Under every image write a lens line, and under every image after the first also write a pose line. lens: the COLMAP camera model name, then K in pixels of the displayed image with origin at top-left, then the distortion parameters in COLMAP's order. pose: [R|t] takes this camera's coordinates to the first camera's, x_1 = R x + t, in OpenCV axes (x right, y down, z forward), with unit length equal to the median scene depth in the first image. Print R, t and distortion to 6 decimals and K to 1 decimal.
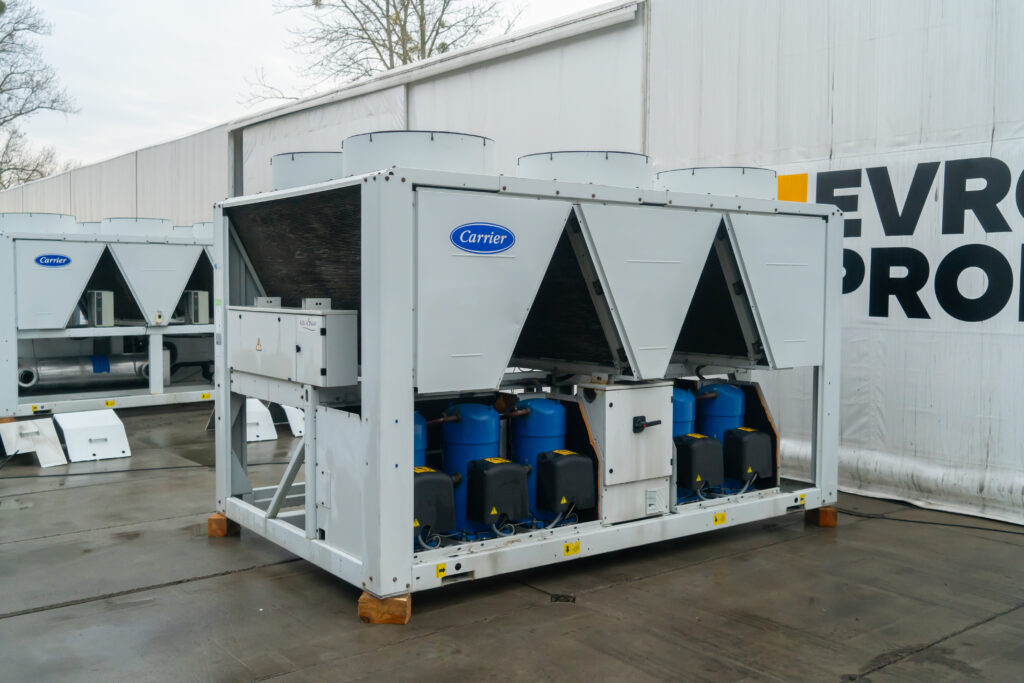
lens RADIAL K [[991.0, 0, 520.2], [0, 991.0, 336.8], [0, 0, 1]] dist [-0.003023, 0.000000]
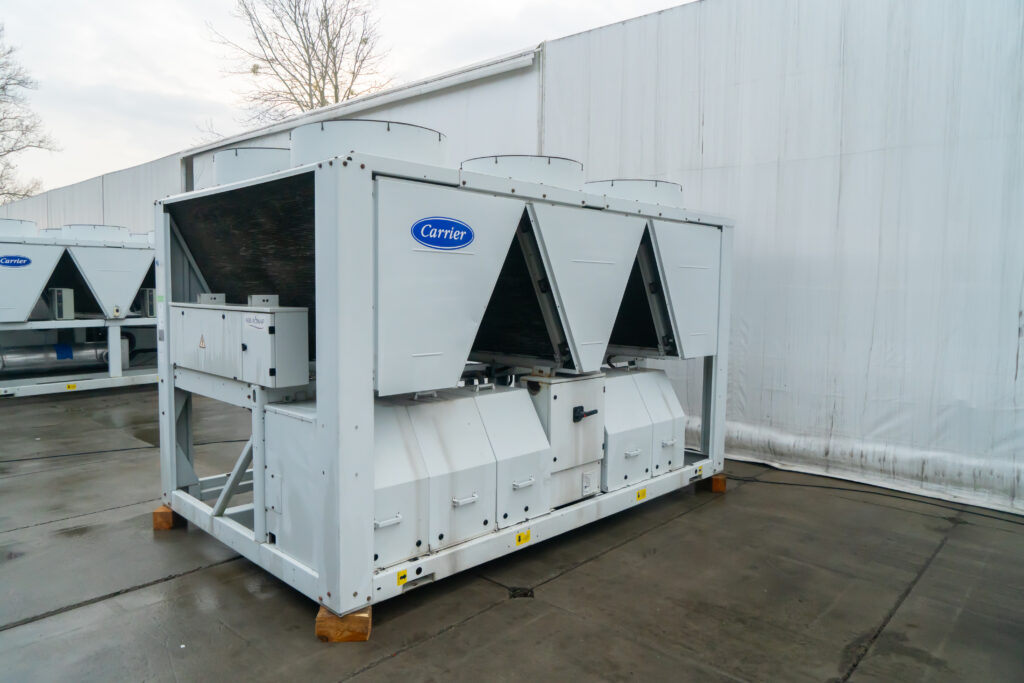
lens RADIAL K [[685.3, 0, 511.0], [0, 685.3, 339.8], [0, 0, 1]] dist [-0.011189, 0.005284]
pose [[0.988060, -0.005080, 0.153986, -0.064940], [0.001408, 0.999712, 0.023947, -0.009810], [-0.154063, -0.023445, 0.987783, 0.279502]]
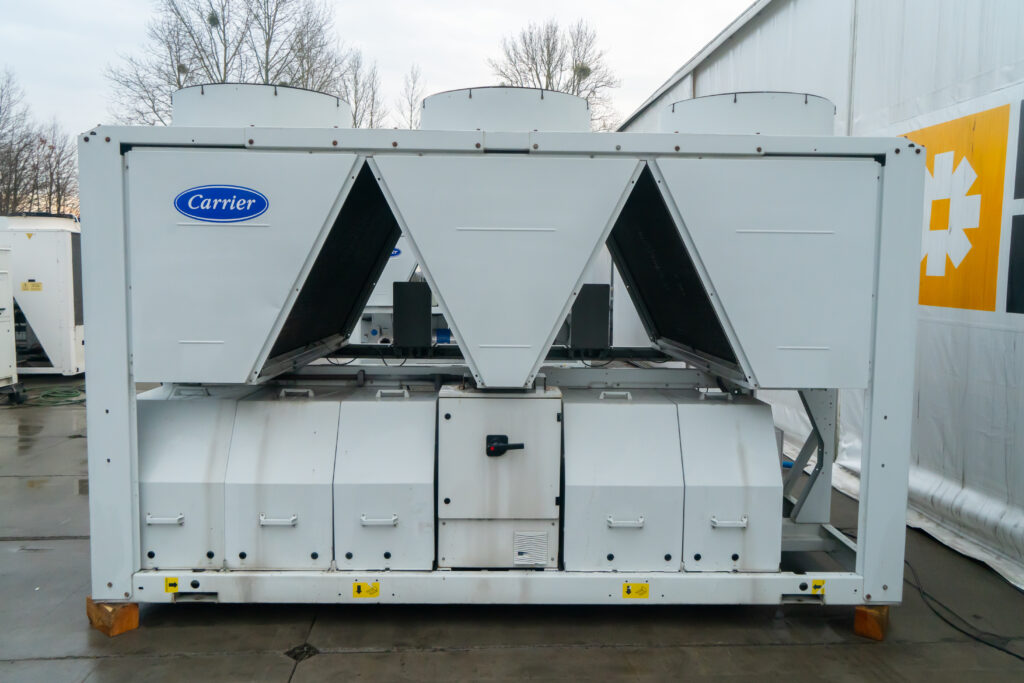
lens RADIAL K [[792.9, 0, 511.5], [0, 792.9, 337.3], [0, 0, 1]] dist [-0.002376, -0.006432]
pose [[0.812706, 0.049893, -0.580533, 0.475814], [-0.036452, 0.998729, 0.034804, -0.016218], [0.581532, -0.007123, 0.813492, 0.511419]]
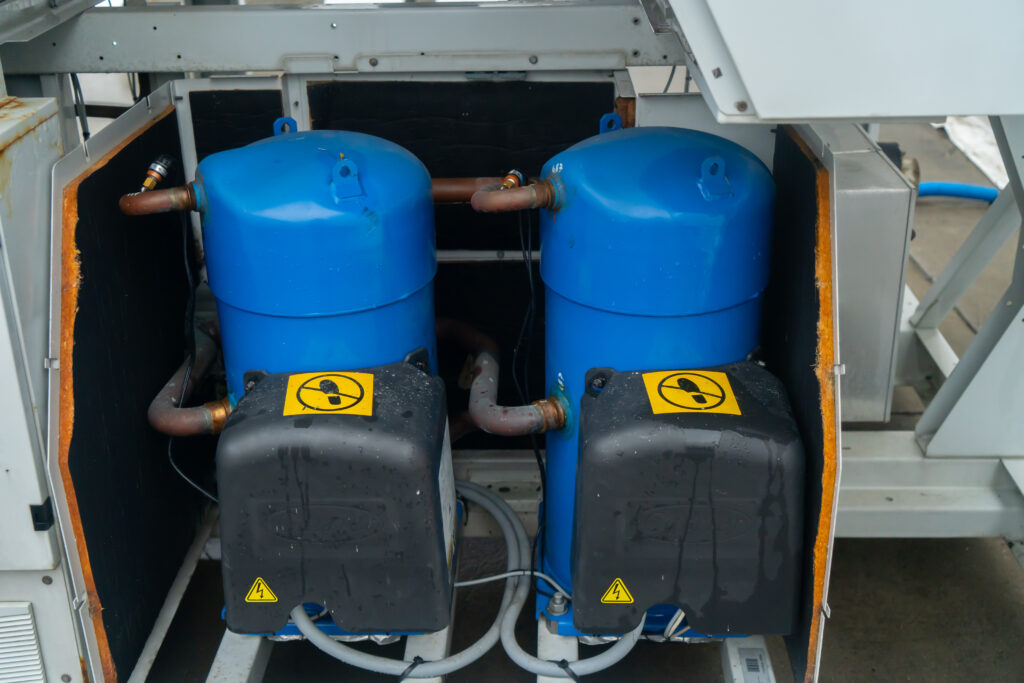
lens RADIAL K [[1214.5, 0, 514.6], [0, 1214.5, 335.3], [0, 0, 1]] dist [0.038281, 0.000000]
pose [[0.783529, 0.241386, -0.572551, 0.382299], [-0.010793, 0.926604, 0.375884, -0.008966], [0.621261, -0.288336, 0.728626, 0.908293]]
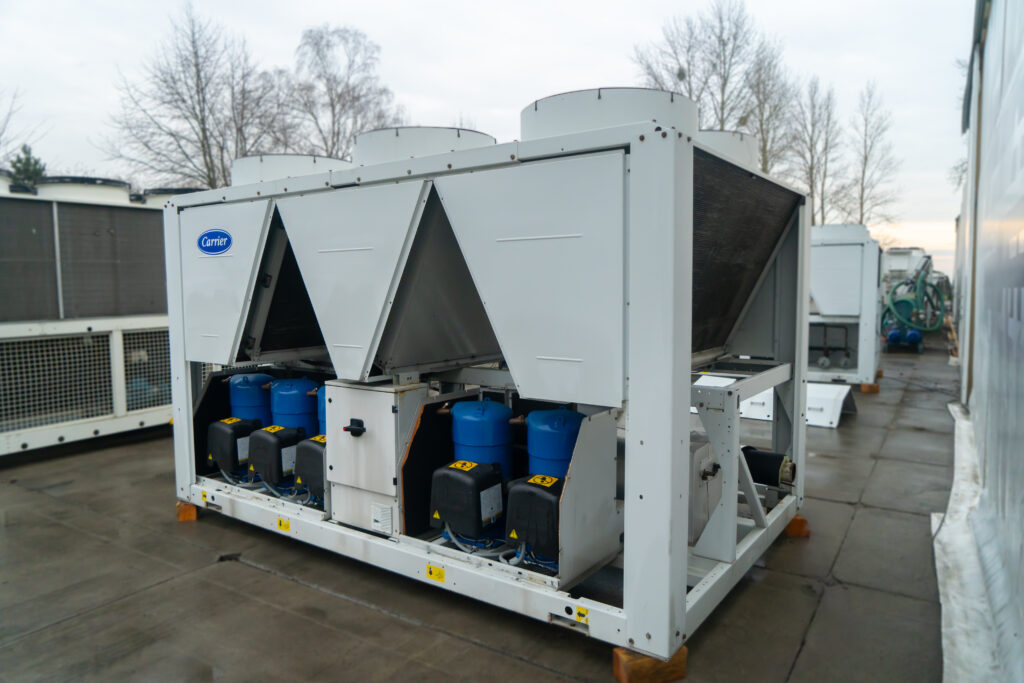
lens RADIAL K [[685.3, 0, 507.8], [0, 685.3, 339.2], [0, 0, 1]] dist [-0.011189, 0.005284]
pose [[0.299343, 0.067002, -0.951790, 0.760639], [-0.039386, 0.997549, 0.057836, -0.036219], [0.953332, 0.020175, 0.301249, 0.936661]]
